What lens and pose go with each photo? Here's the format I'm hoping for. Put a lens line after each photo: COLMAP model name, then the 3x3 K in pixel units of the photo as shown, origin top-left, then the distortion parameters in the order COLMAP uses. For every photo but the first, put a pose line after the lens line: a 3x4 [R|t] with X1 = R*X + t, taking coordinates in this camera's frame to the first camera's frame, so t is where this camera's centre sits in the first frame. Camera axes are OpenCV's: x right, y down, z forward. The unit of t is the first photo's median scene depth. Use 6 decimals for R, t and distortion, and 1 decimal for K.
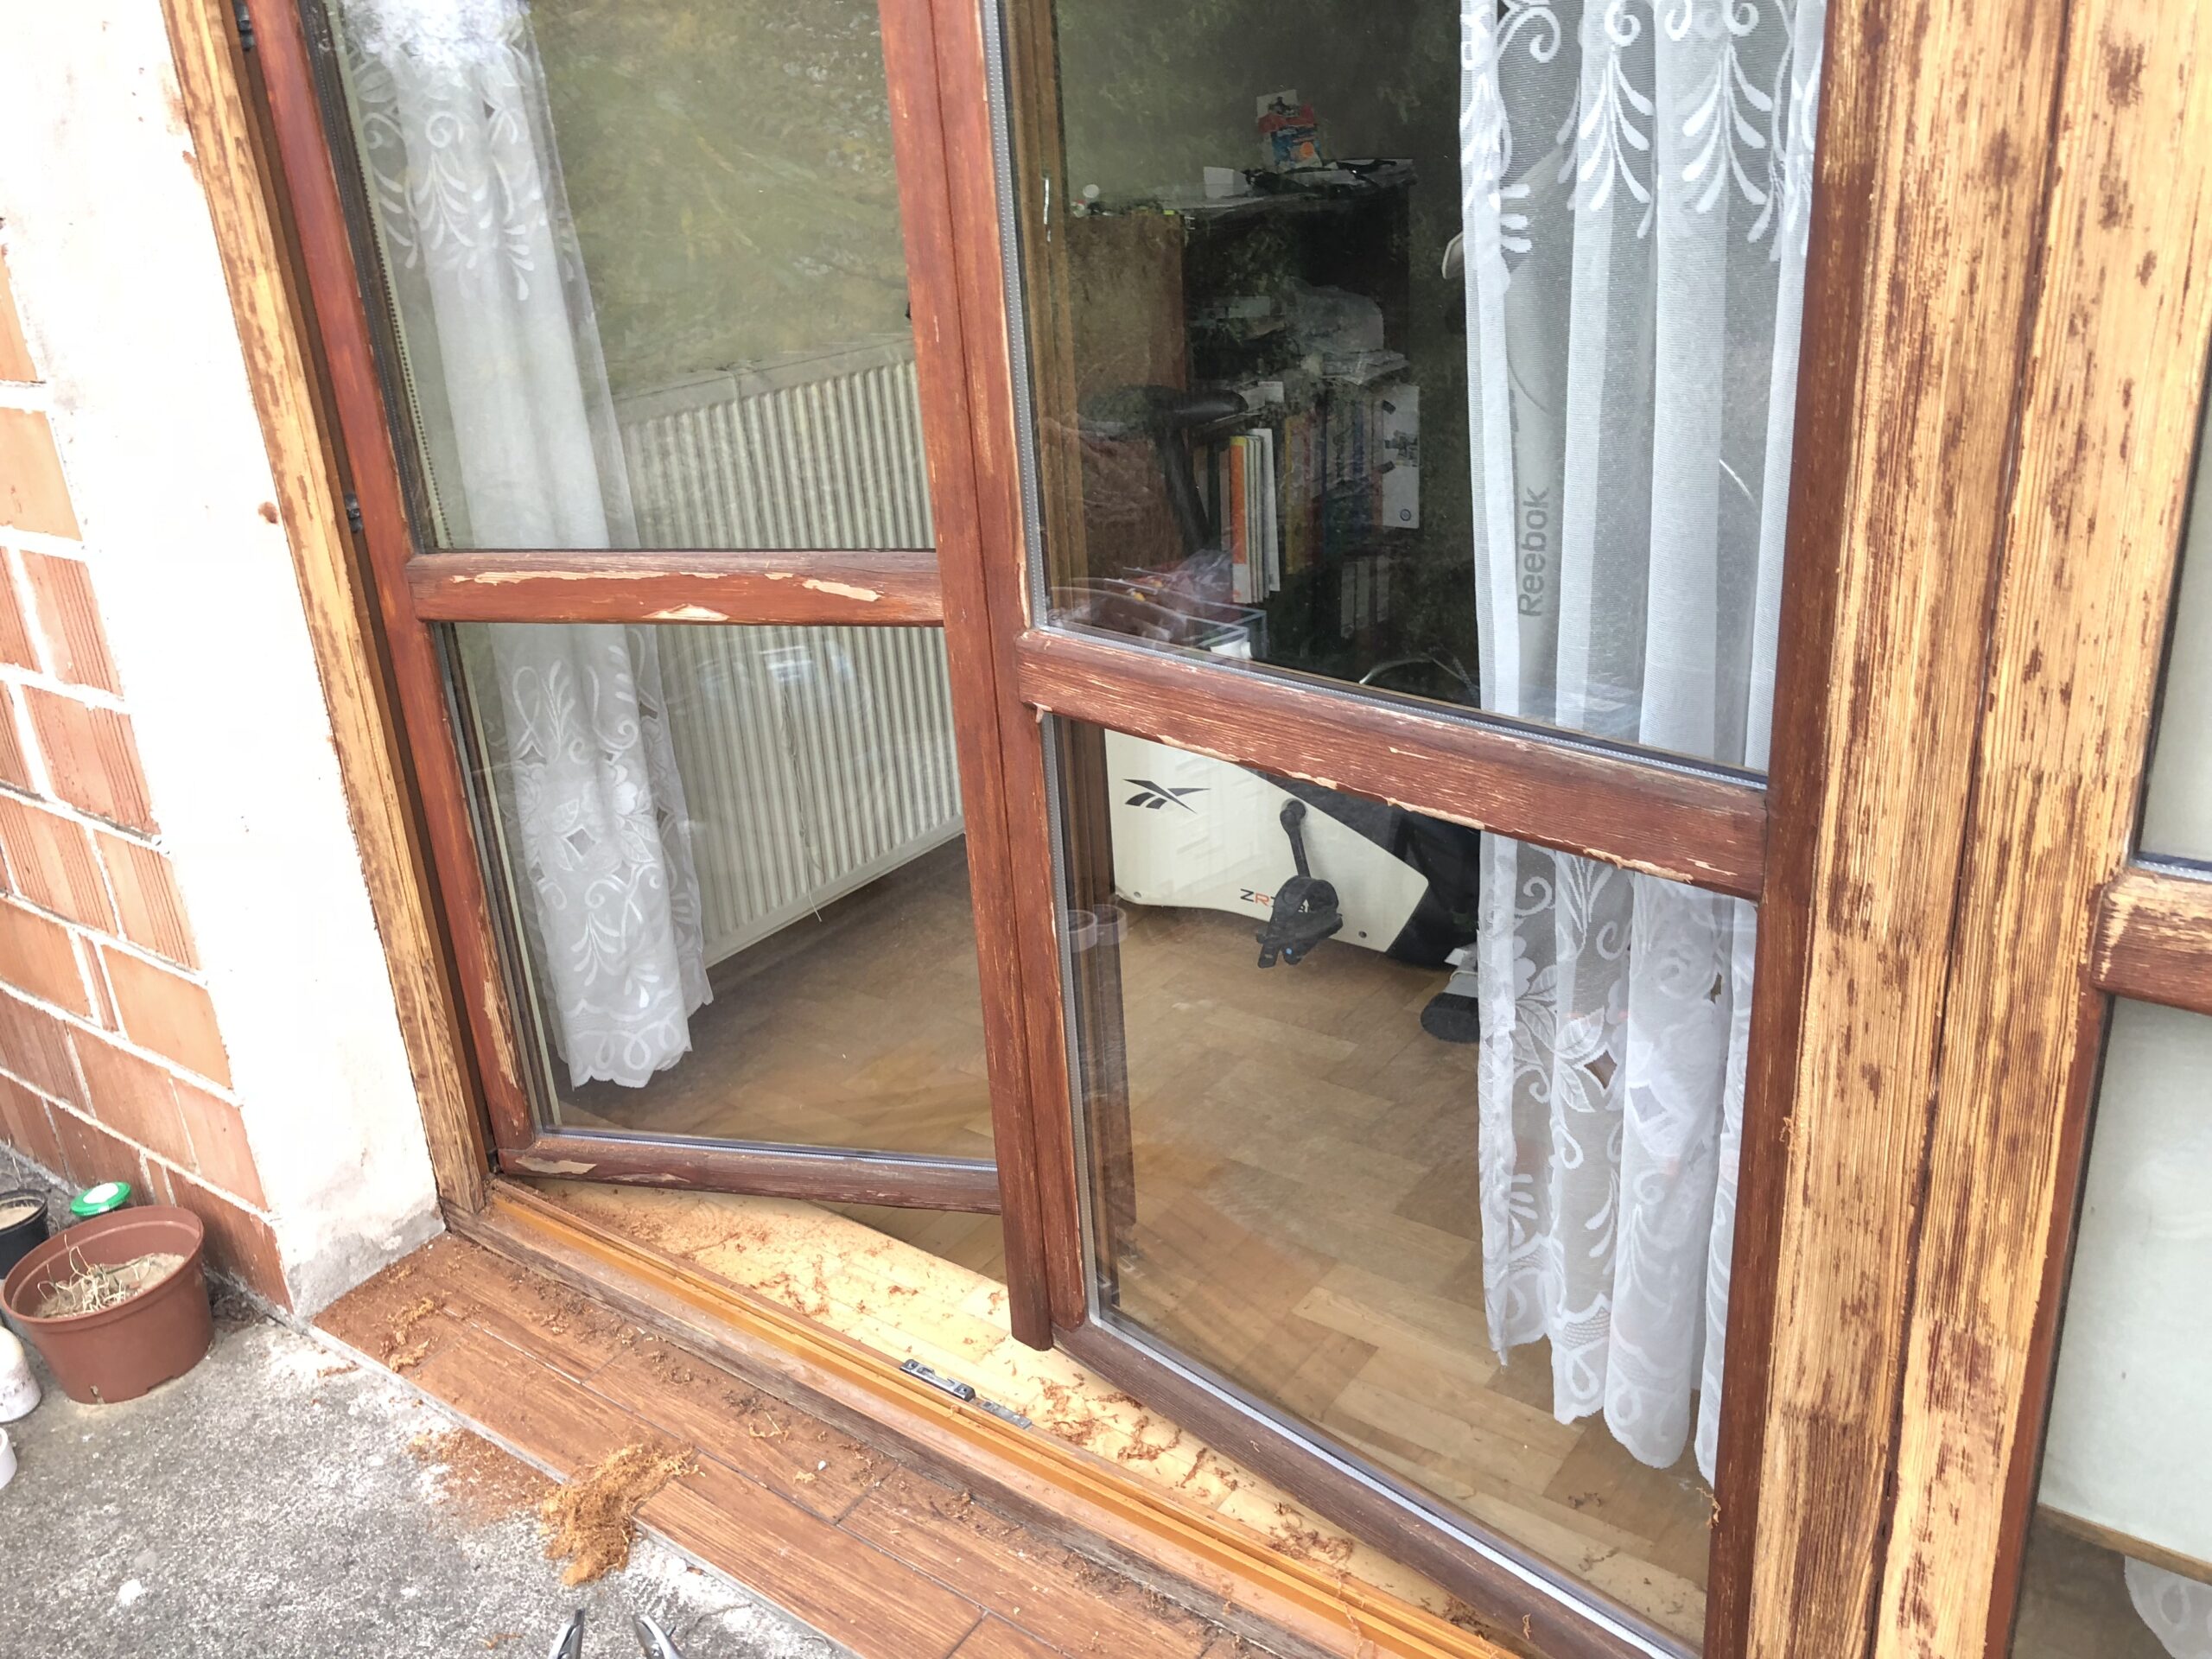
lens RADIAL K [[1838.5, 0, 1106.5], [0, 1838.5, 857.8], [0, 0, 1]] dist [0.050848, -0.090120]
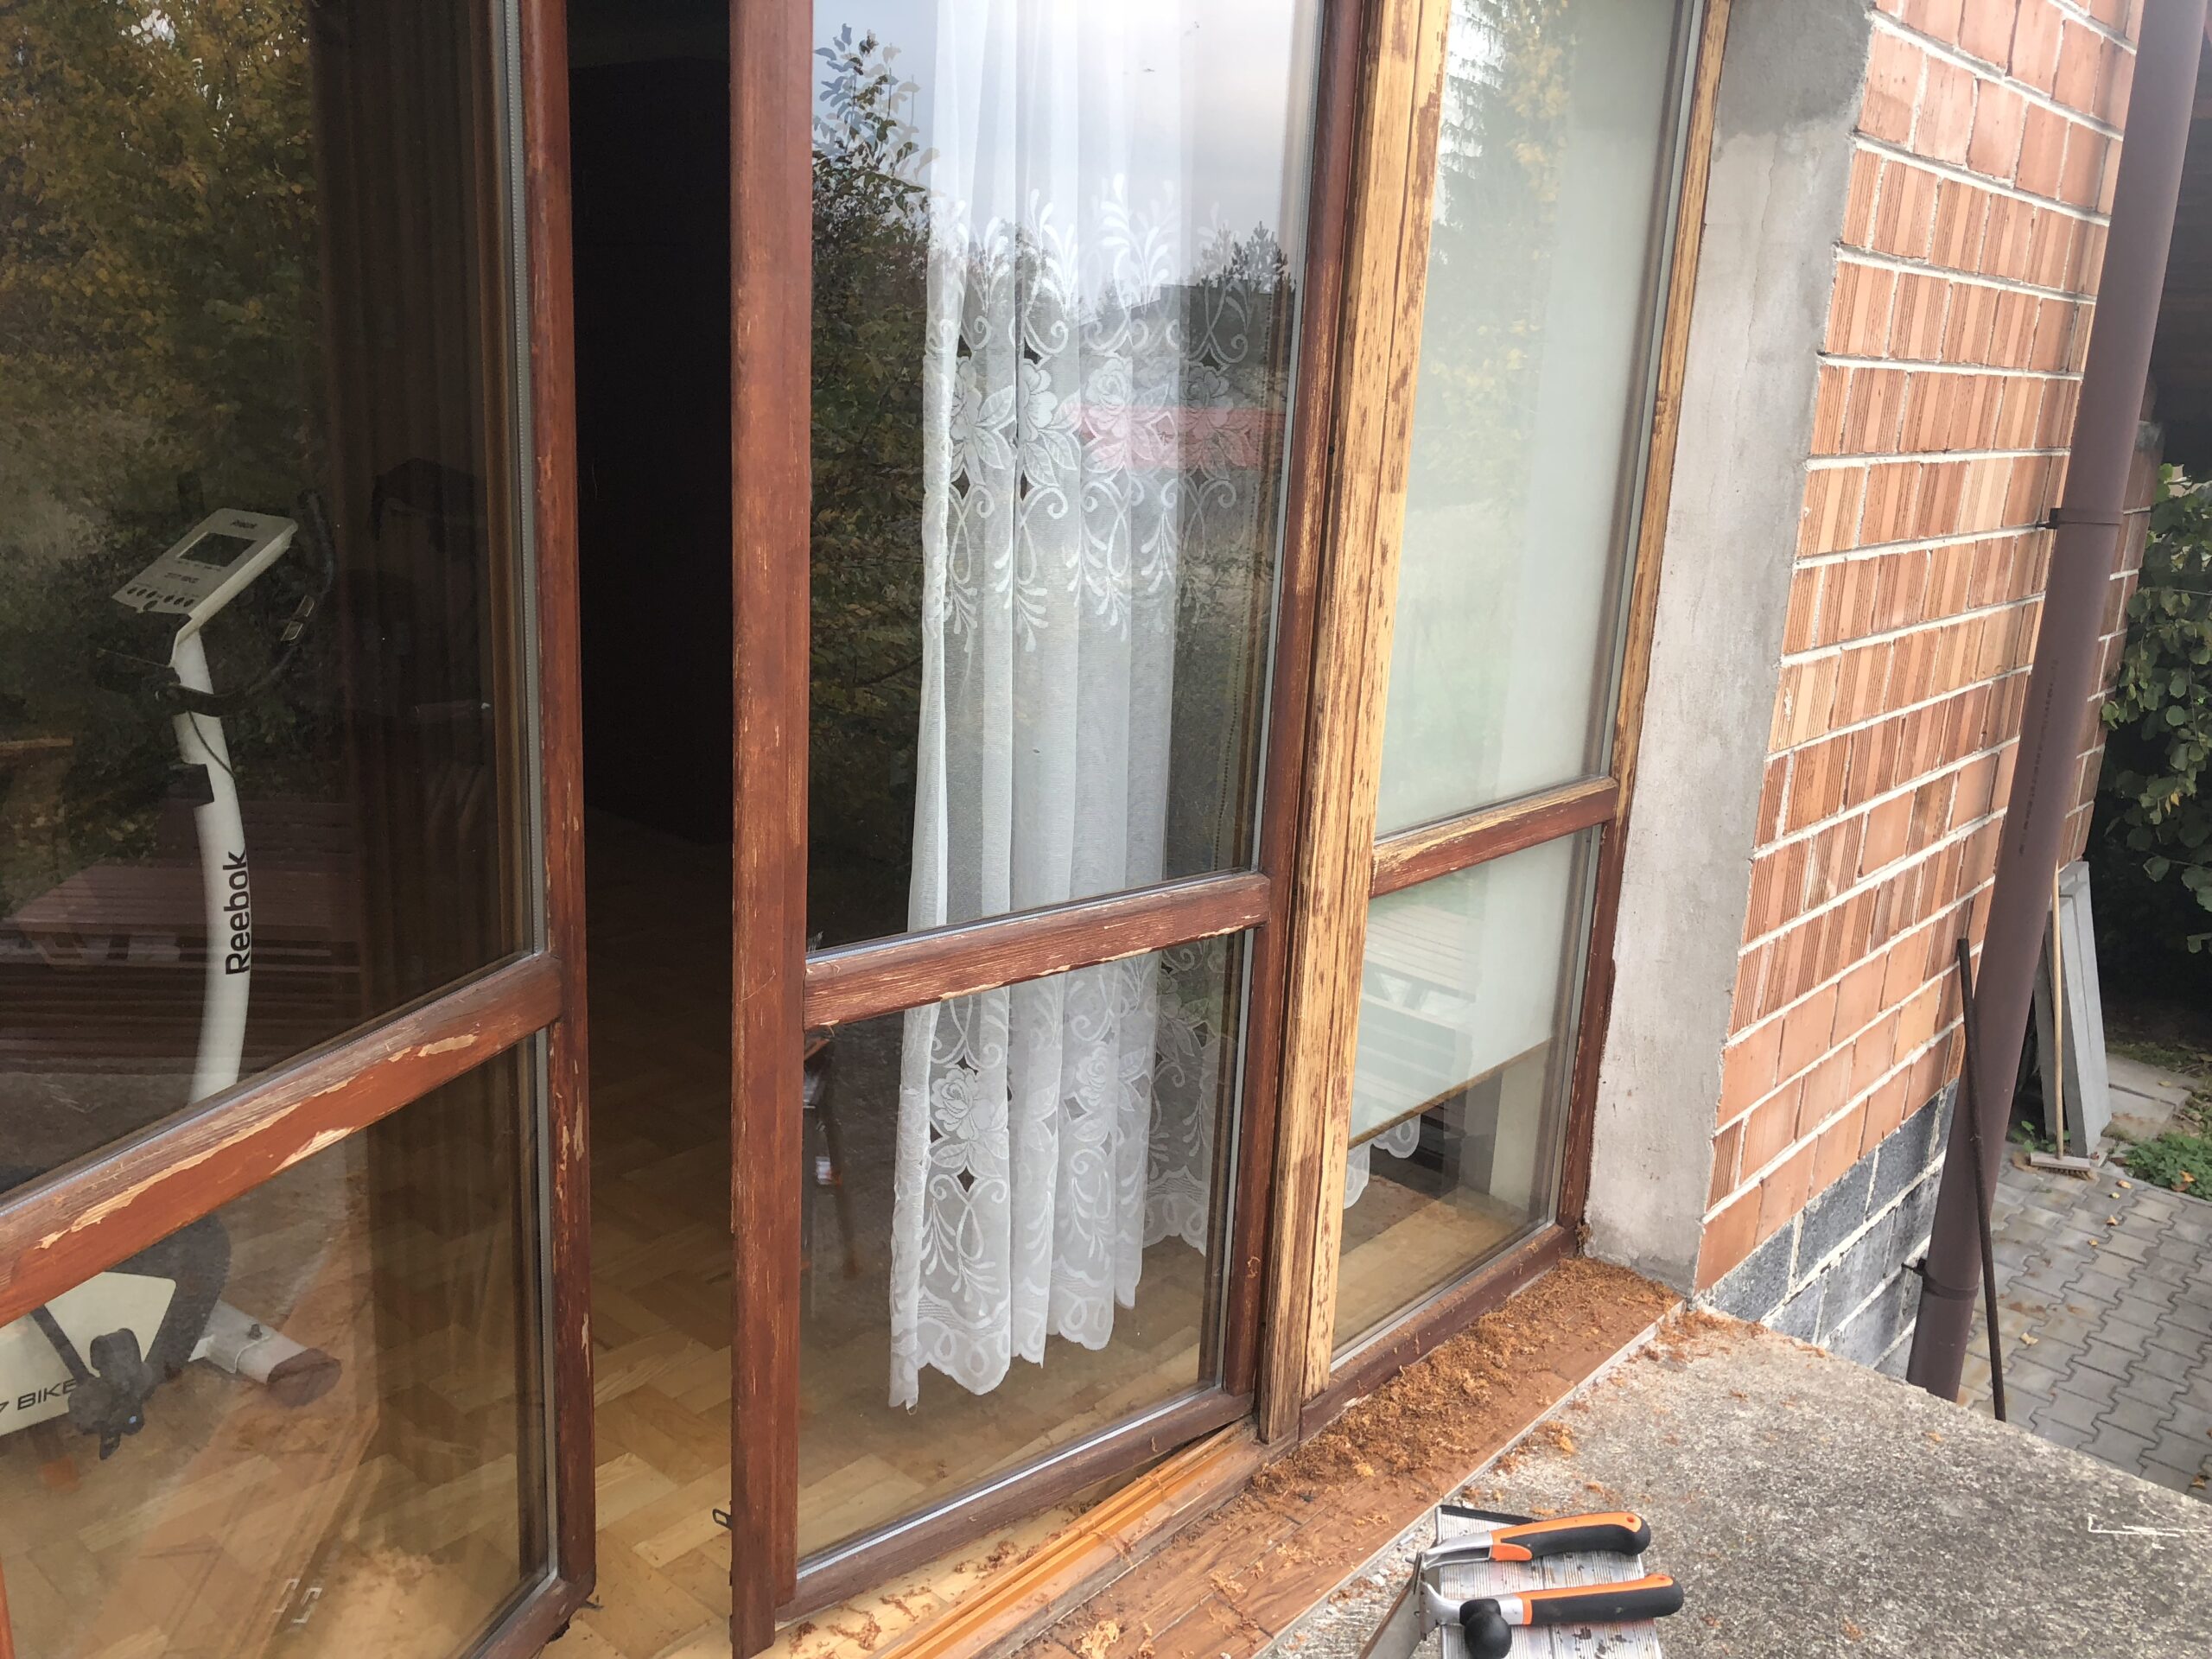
lens RADIAL K [[1925.1, 0, 1105.2], [0, 1925.1, 833.0], [0, 0, 1]] dist [0.039619, 0.014342]
pose [[0.042816, -0.186696, 0.981484, -1.828577], [0.334658, 0.928313, 0.161983, -0.502055], [-0.941366, 0.321526, 0.102226, 0.963943]]
